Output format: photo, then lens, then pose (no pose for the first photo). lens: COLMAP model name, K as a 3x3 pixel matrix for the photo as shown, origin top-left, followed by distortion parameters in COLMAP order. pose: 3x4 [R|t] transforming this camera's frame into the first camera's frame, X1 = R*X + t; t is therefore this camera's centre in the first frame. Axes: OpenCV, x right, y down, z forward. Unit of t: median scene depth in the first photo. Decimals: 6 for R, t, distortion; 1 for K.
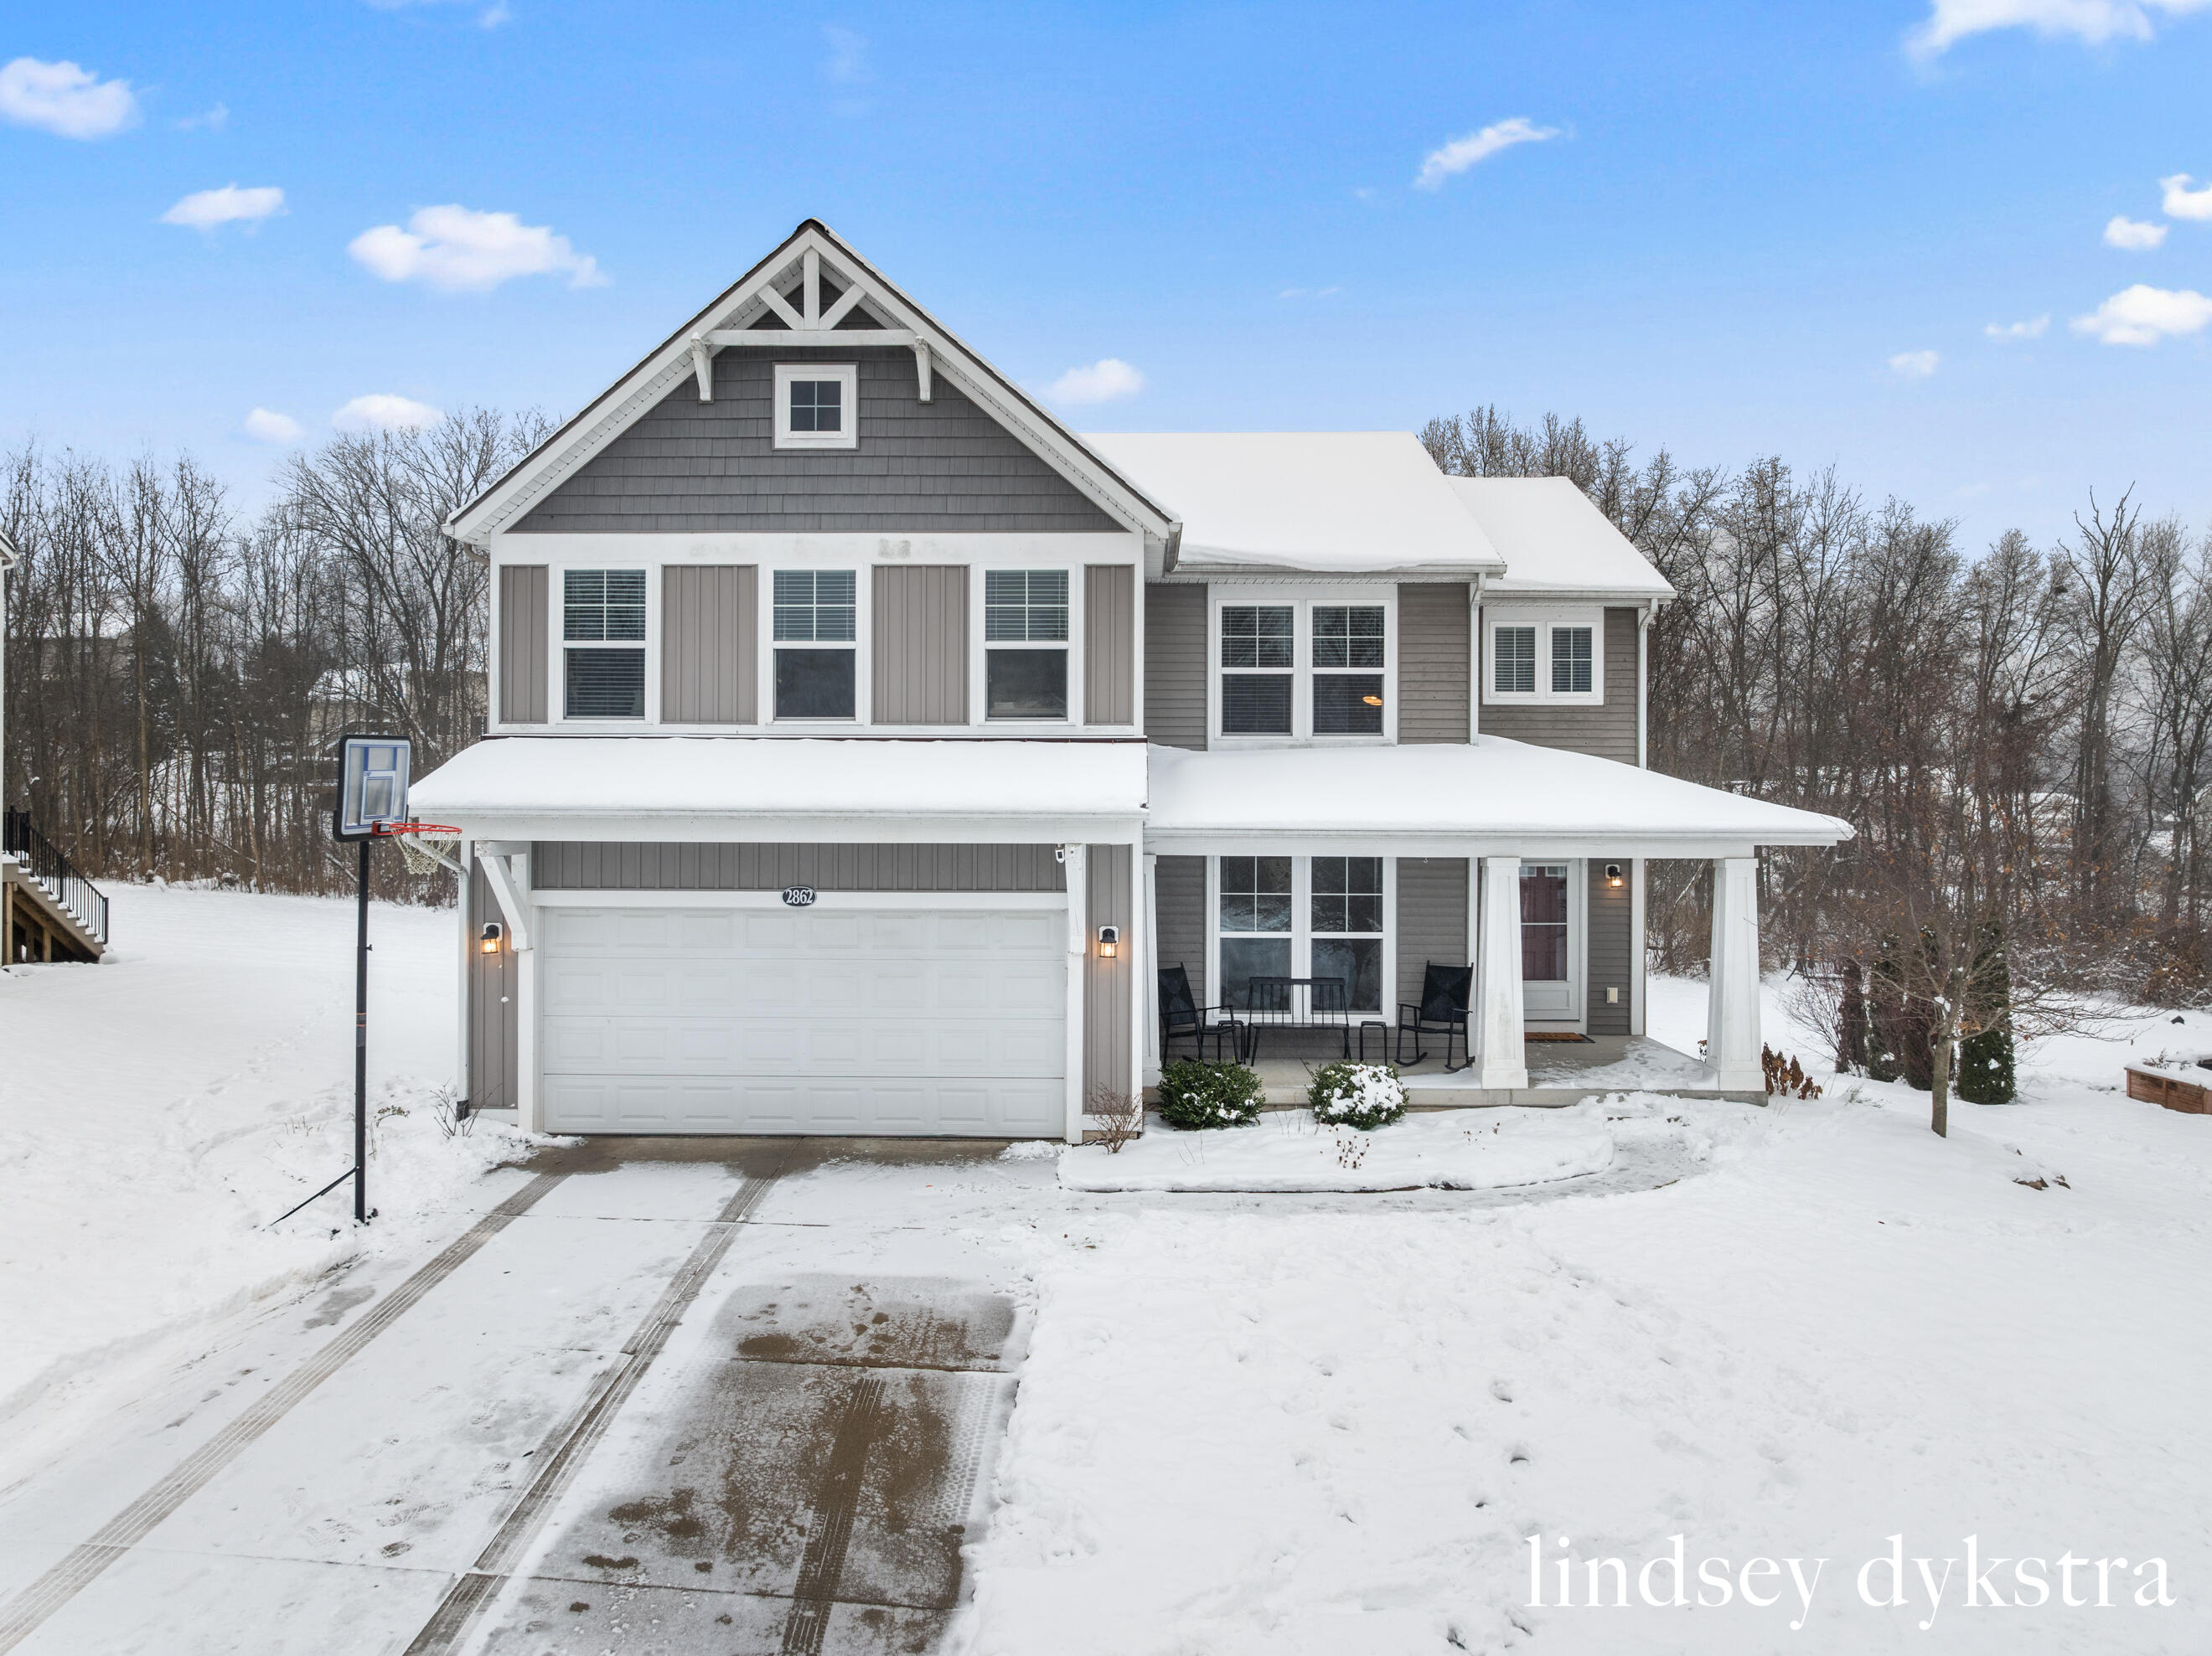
lens RADIAL K [[1575.8, 0, 1115.3], [0, 1575.8, 826.5], [0, 0, 1]] dist [-0.044147, -0.002102]
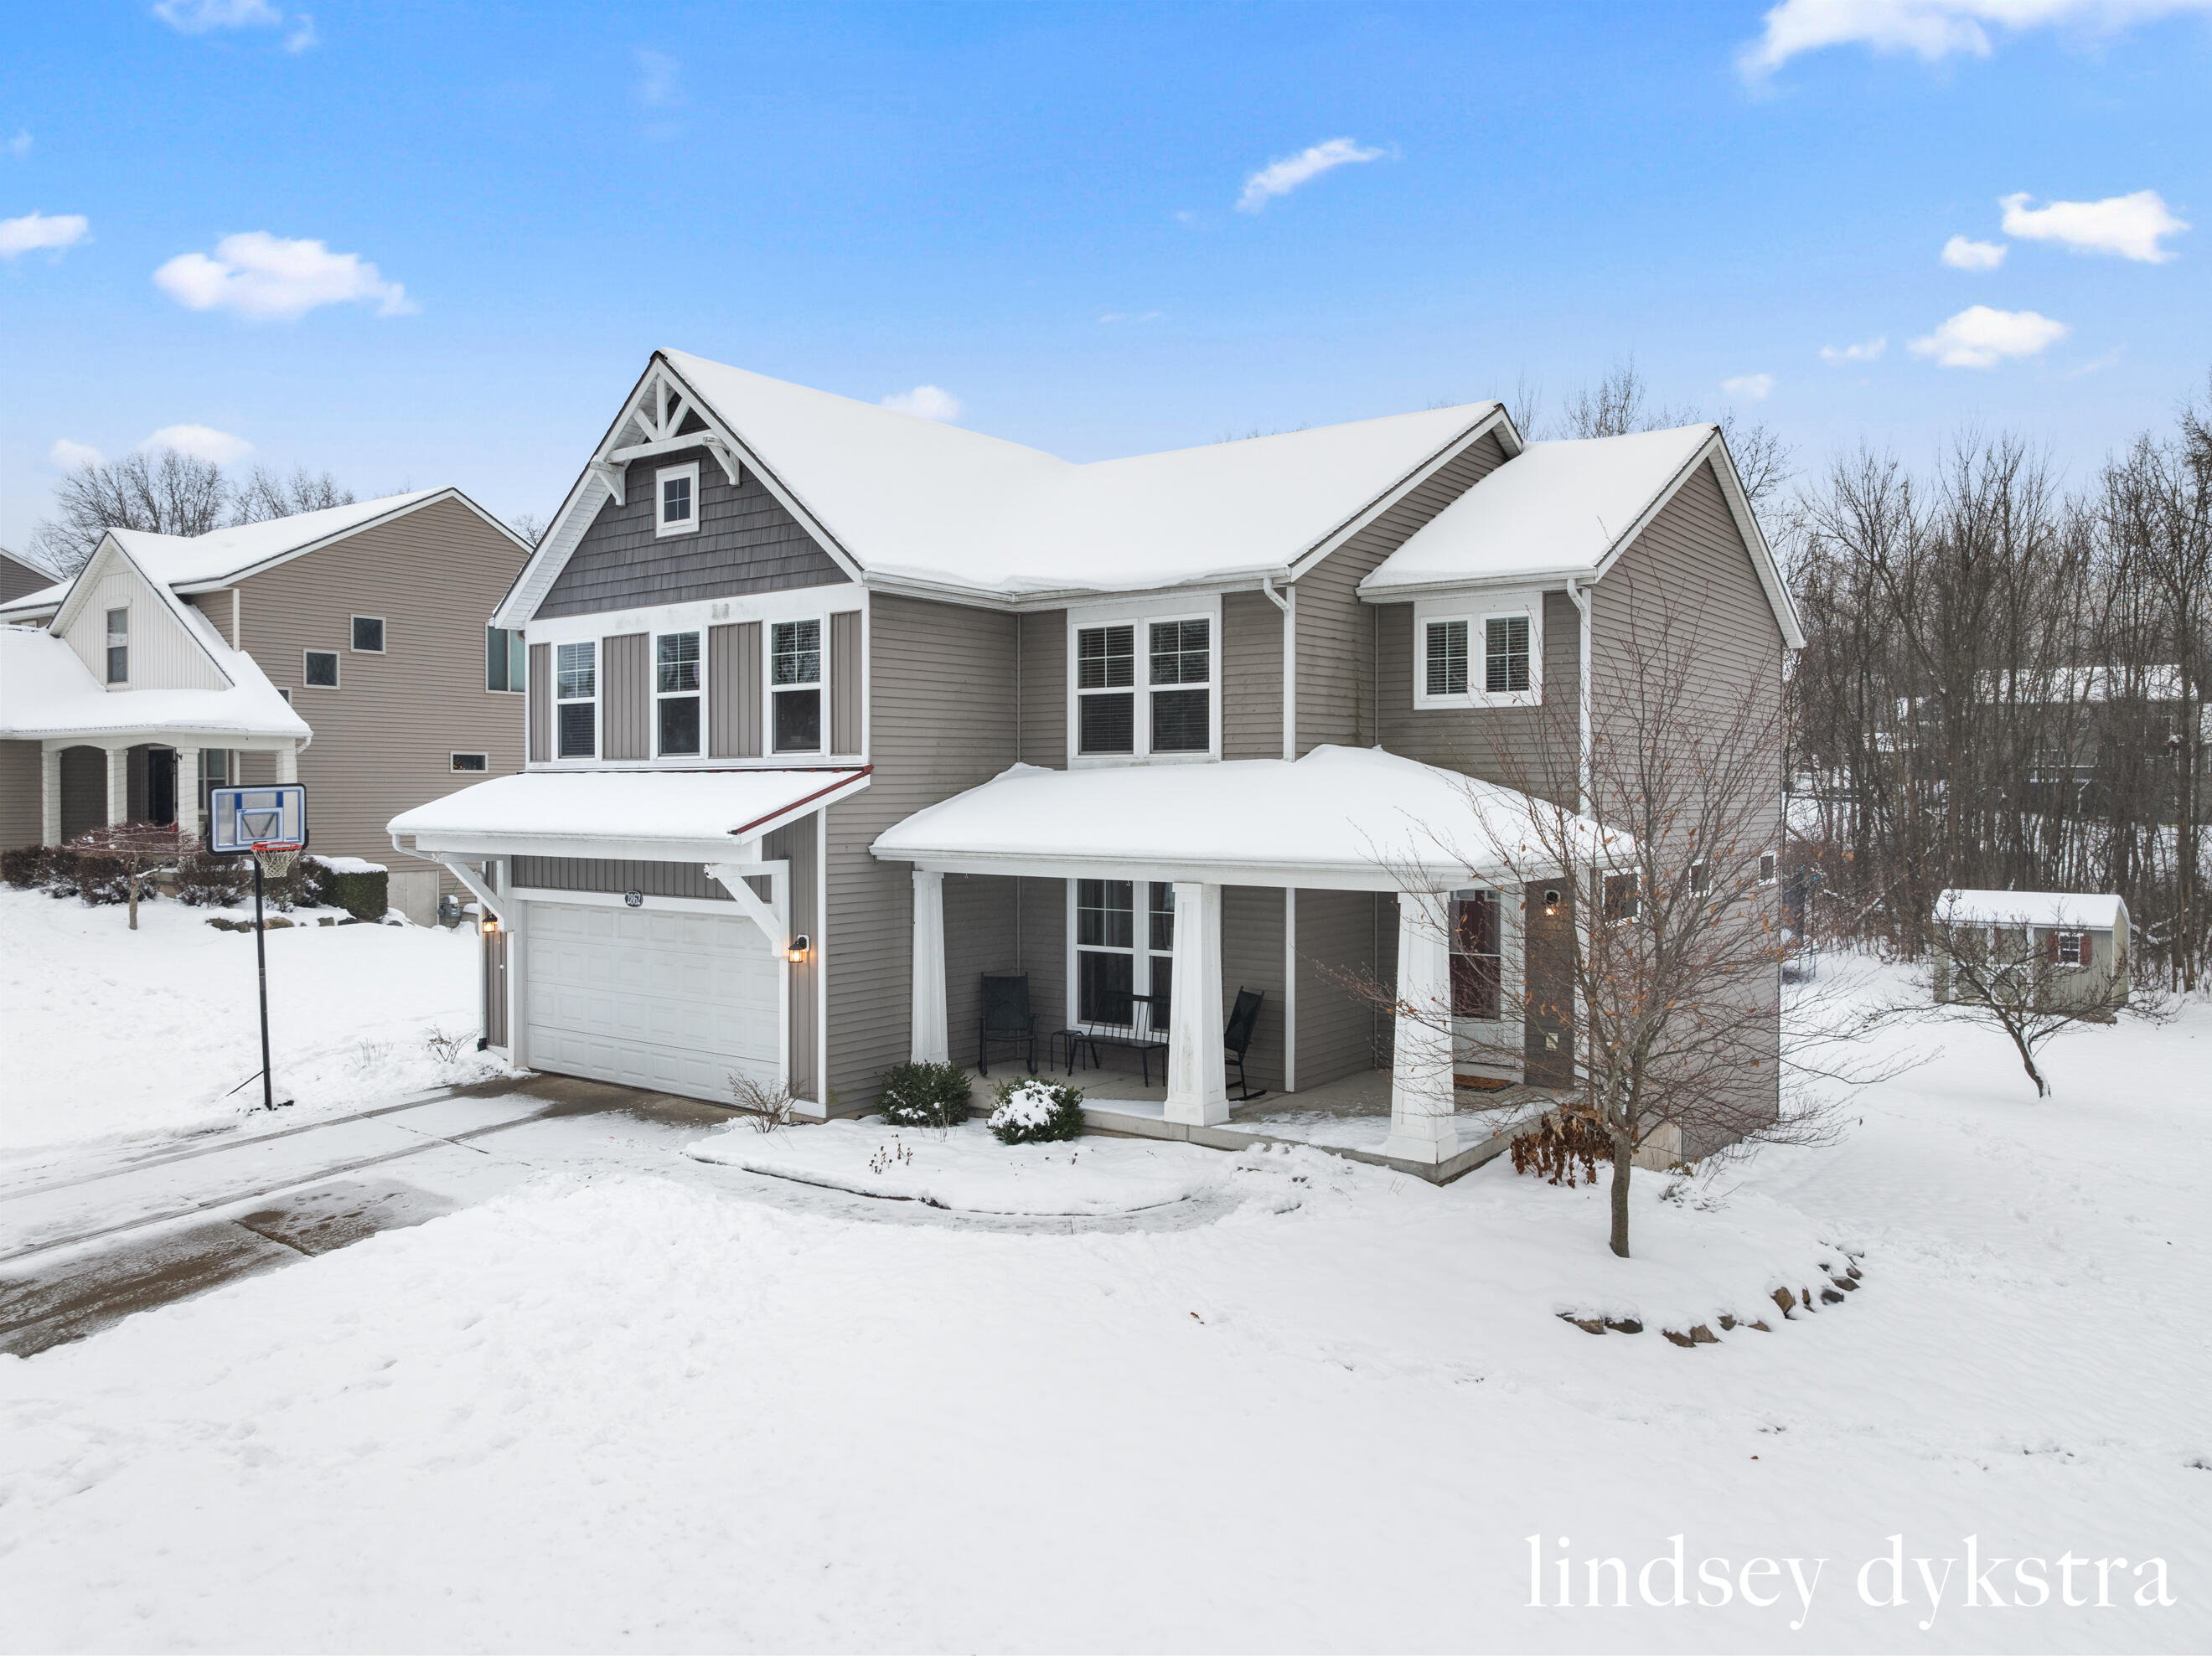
lens RADIAL K [[1562.8, 0, 1106.0], [0, 1562.8, 828.0], [0, 0, 1]] dist [-0.044731, -0.000196]
pose [[0.808207, 0.008130, -0.588842, 0.799092], [0.000066, 0.999903, 0.013897, -0.027997], [0.588898, -0.011271, 0.808129, 0.211228]]
